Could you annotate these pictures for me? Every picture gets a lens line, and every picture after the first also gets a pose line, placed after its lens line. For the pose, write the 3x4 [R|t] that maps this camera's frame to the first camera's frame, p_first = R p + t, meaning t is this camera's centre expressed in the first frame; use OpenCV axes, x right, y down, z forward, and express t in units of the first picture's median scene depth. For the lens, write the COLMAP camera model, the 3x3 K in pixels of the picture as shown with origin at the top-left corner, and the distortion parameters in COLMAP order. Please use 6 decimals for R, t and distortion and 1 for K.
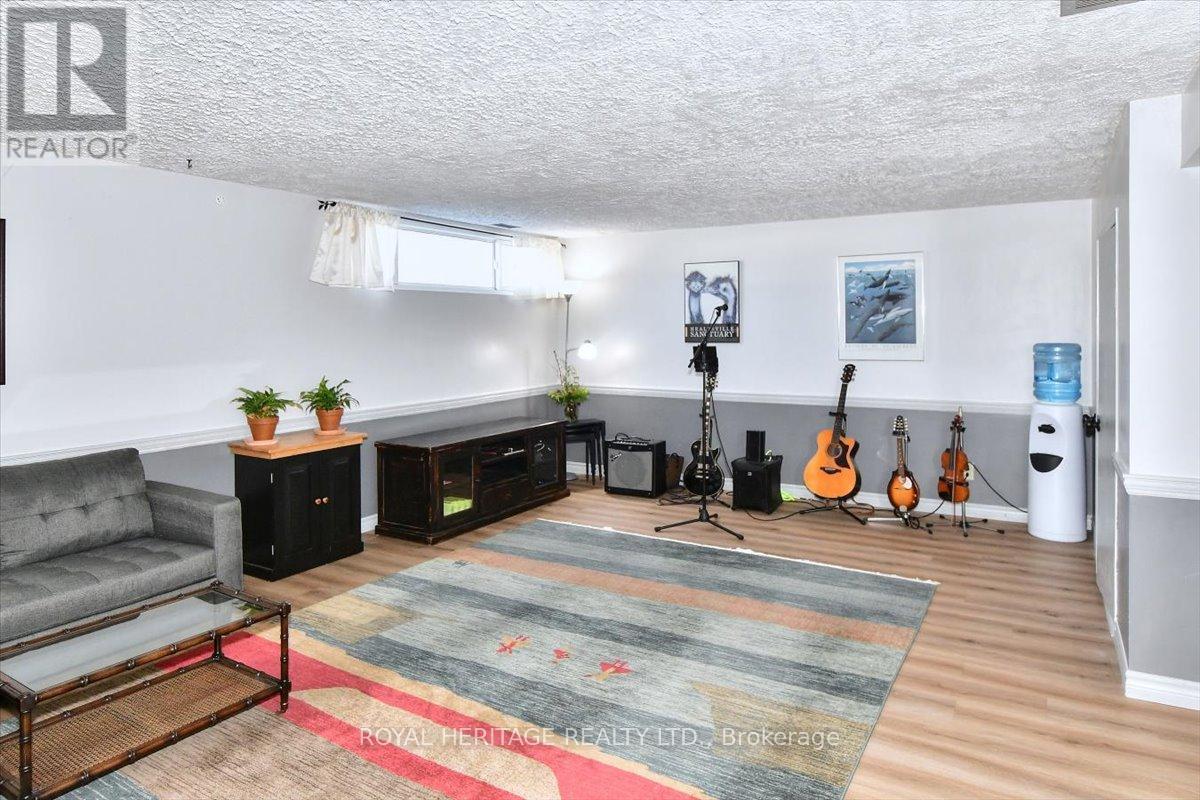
lens RADIAL K [[766.3, 0, 598.5], [0, 766.3, 343.5], [0, 0, 1]] dist [0.000312, -0.000098]
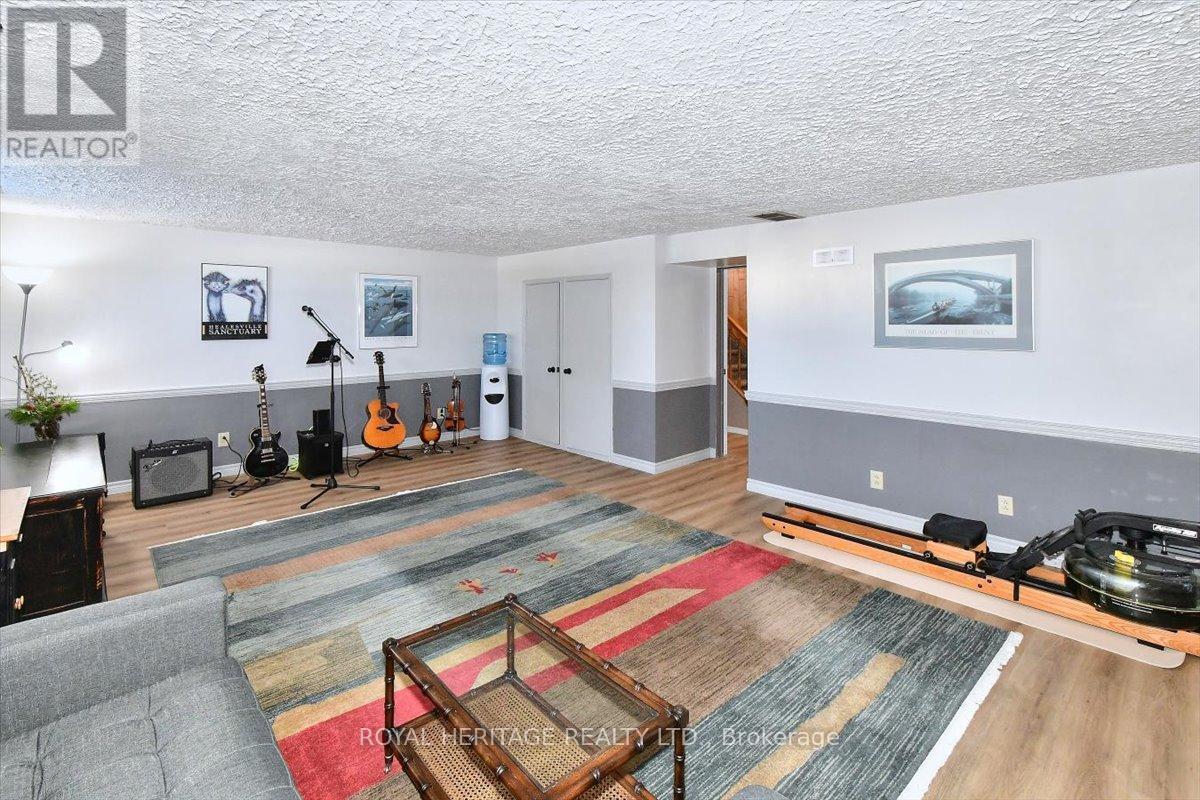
lens RADIAL K [[559.5, 0, 598.1], [0, 559.5, 337.9], [0, 0, 1]] dist [0.000210, -0.000154]
pose [[0.274494, -0.024140, 0.961286, -0.526976], [0.020924, 0.999598, 0.019127, -0.008833], [-0.961361, 0.014864, 0.274889, 0.326700]]
